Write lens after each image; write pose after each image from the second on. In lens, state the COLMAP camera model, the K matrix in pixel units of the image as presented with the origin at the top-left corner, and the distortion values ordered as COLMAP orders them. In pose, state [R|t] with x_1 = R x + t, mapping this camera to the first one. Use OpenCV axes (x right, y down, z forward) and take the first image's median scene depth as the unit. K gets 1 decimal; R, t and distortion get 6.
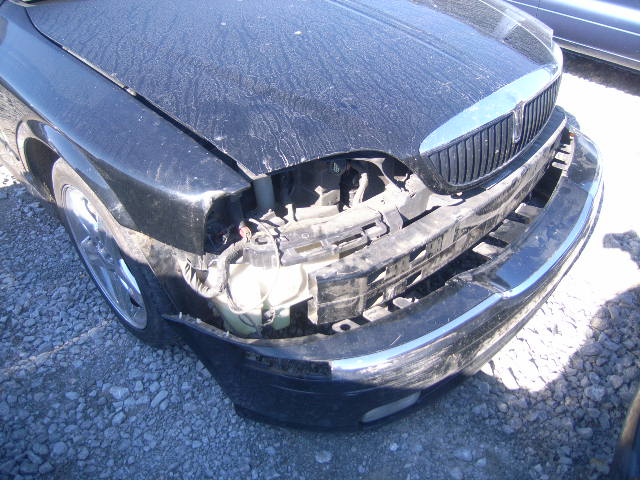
lens RADIAL K [[522.2, 0, 320.0], [0, 522.2, 240.0], [0, 0, 1]] dist [-0.115460, 0.072706]
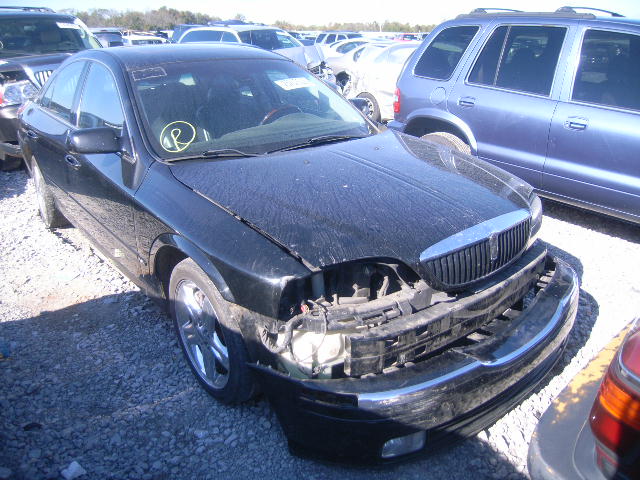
lens RADIAL K [[522.2, 0, 320.0], [0, 522.2, 240.0], [0, 0, 1]] dist [-0.115460, 0.072706]
pose [[0.994596, 0.025621, -0.100607, 0.043670], [-0.053847, 0.955843, -0.288902, 0.209862], [0.088763, 0.292758, 0.952058, -0.456461]]
